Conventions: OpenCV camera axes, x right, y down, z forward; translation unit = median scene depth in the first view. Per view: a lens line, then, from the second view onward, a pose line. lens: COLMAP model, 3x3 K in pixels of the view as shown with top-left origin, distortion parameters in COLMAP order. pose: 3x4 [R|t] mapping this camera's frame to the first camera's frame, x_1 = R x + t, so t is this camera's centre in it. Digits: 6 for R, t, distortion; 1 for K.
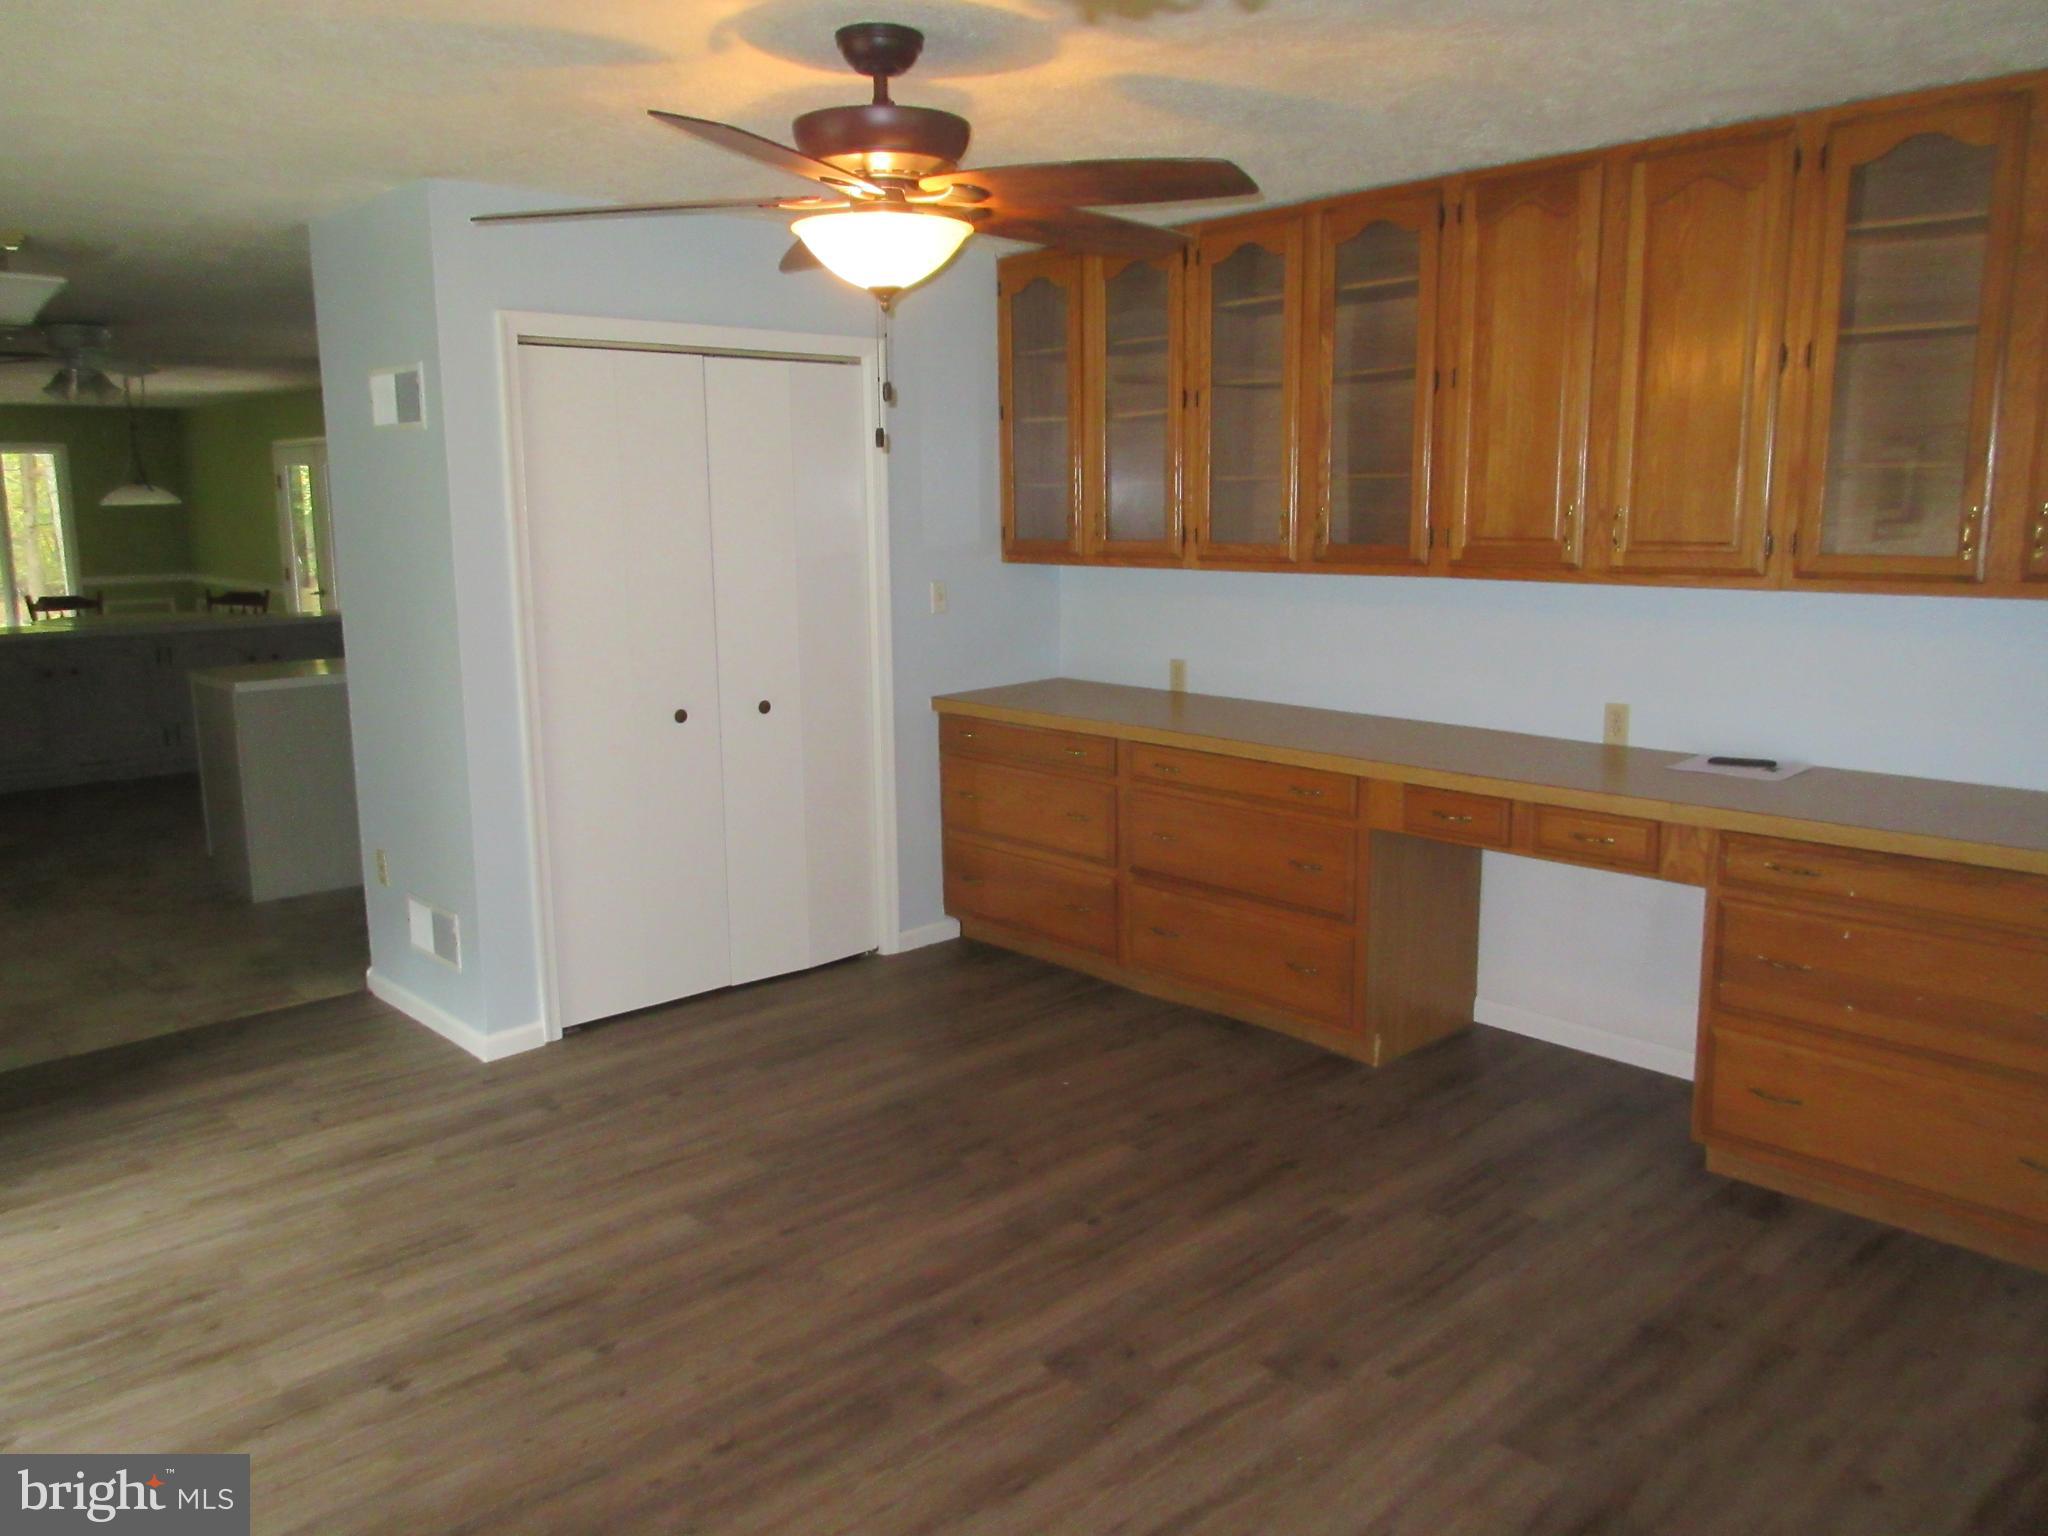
lens RADIAL K [[1525.2, 0, 1007.4], [0, 1525.2, 754.8], [0, 0, 1]] dist [-0.012812, -0.000131]
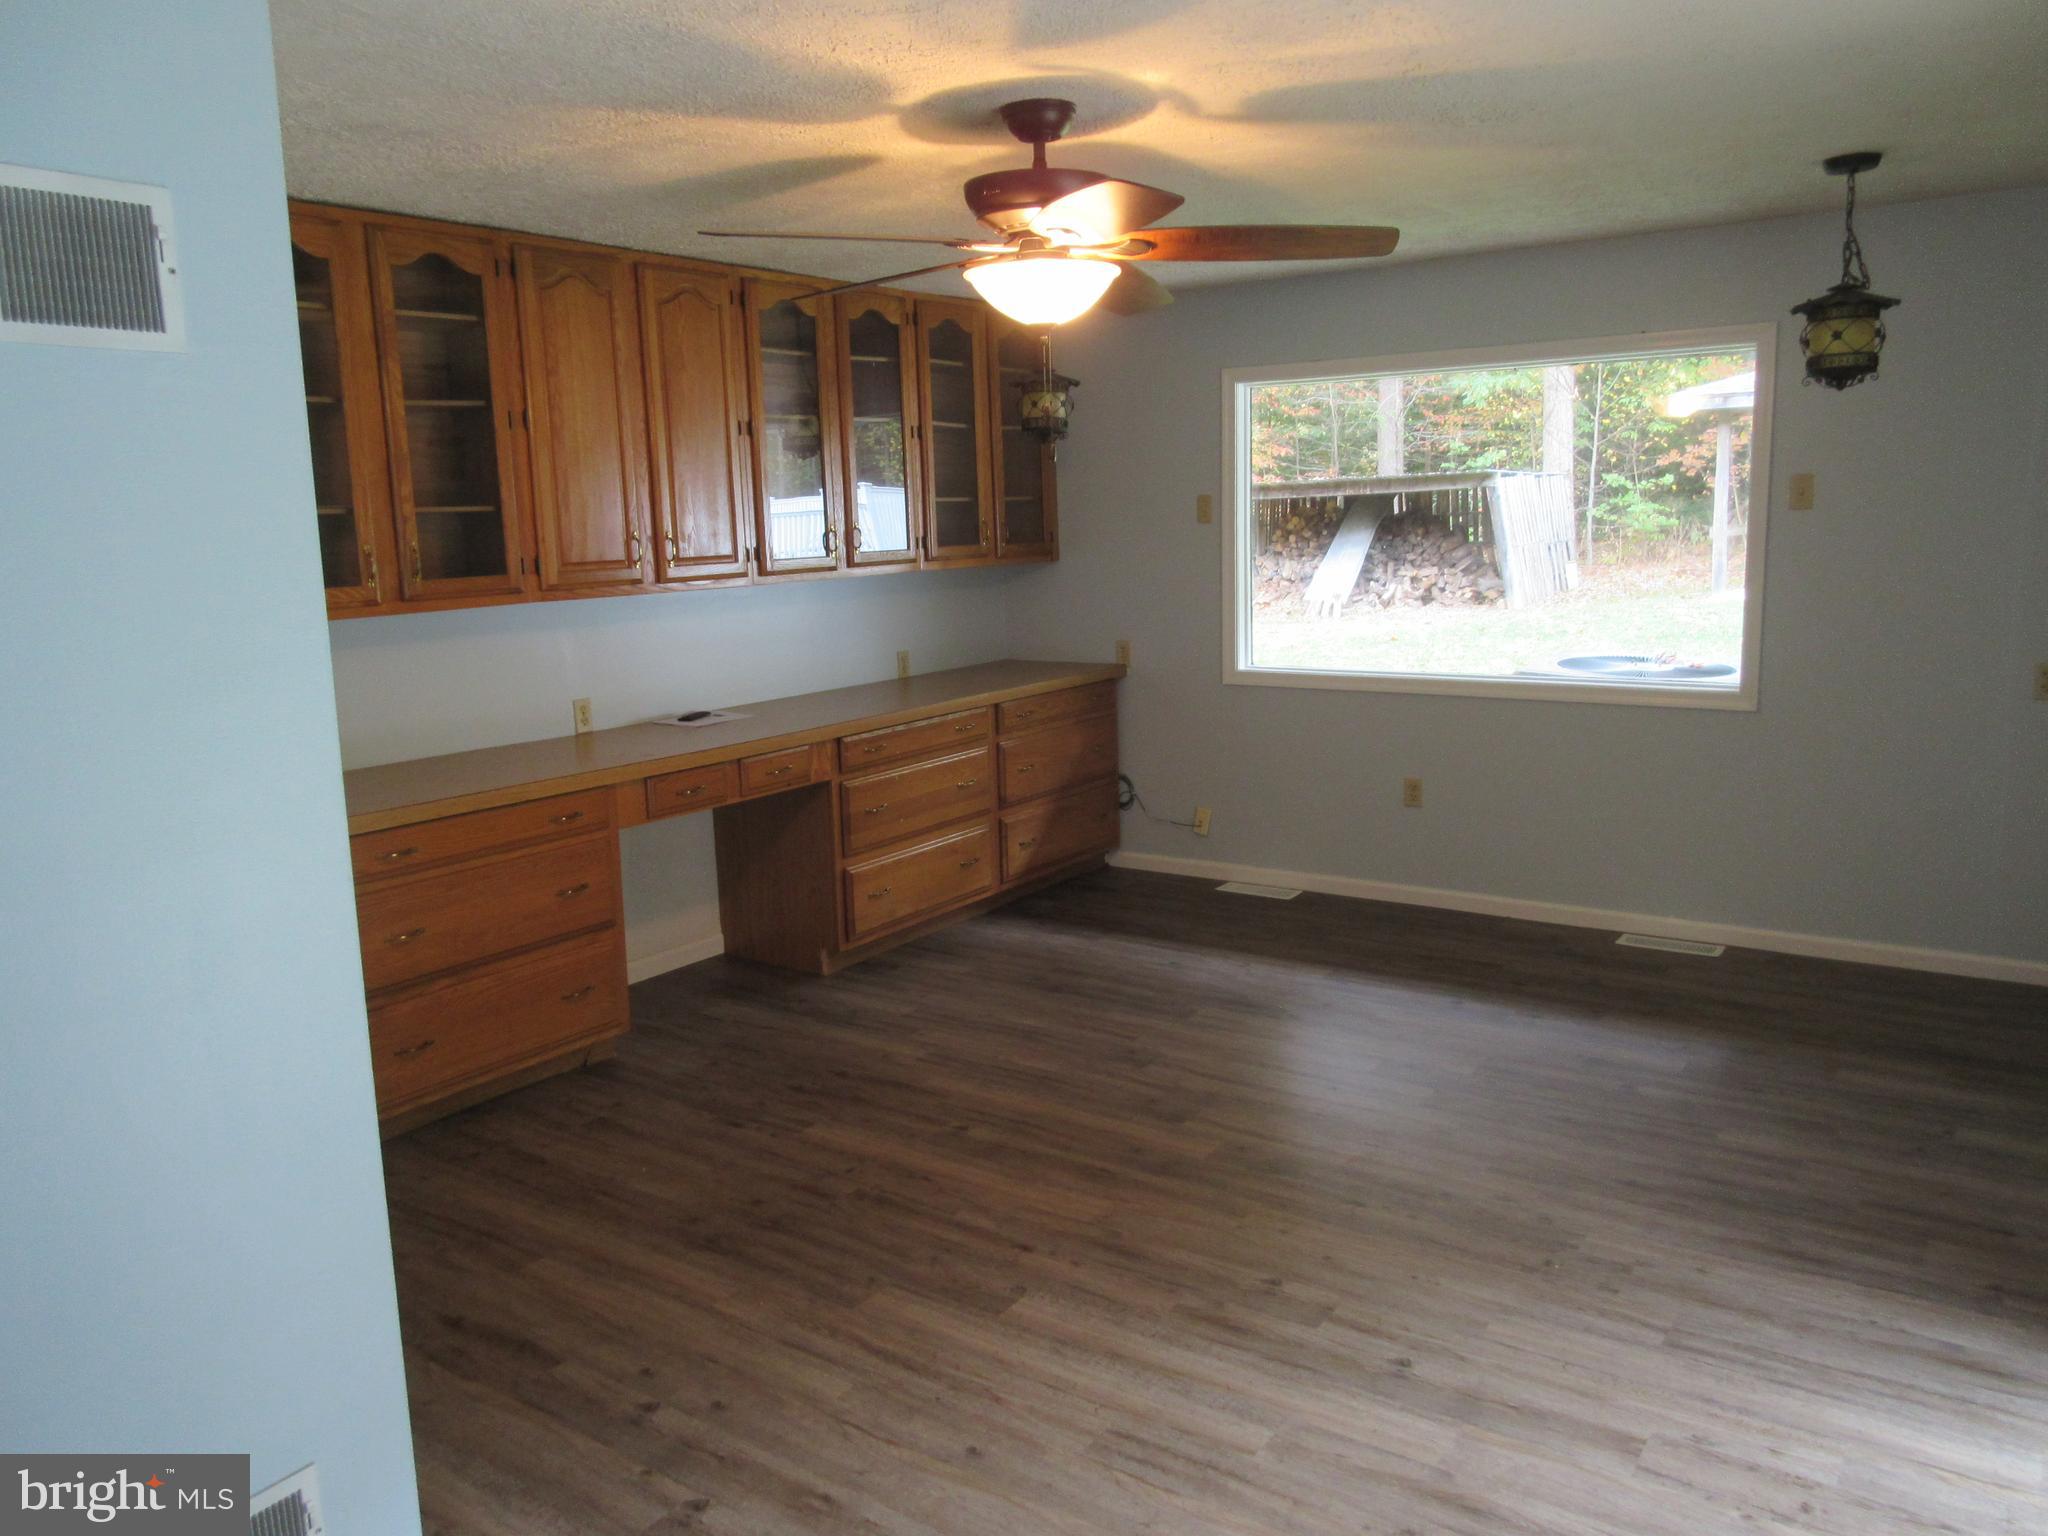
lens RADIAL K [[1525.2, 0, 1008.1], [0, 1525.2, 776.7], [0, 0, 1]] dist [-0.012812, -0.000131]
pose [[-0.192177, -0.160786, 0.968099, -1.040202], [0.198088, 0.959826, 0.198734, -0.181320], [-0.961160, 0.229961, -0.152607, 1.072271]]
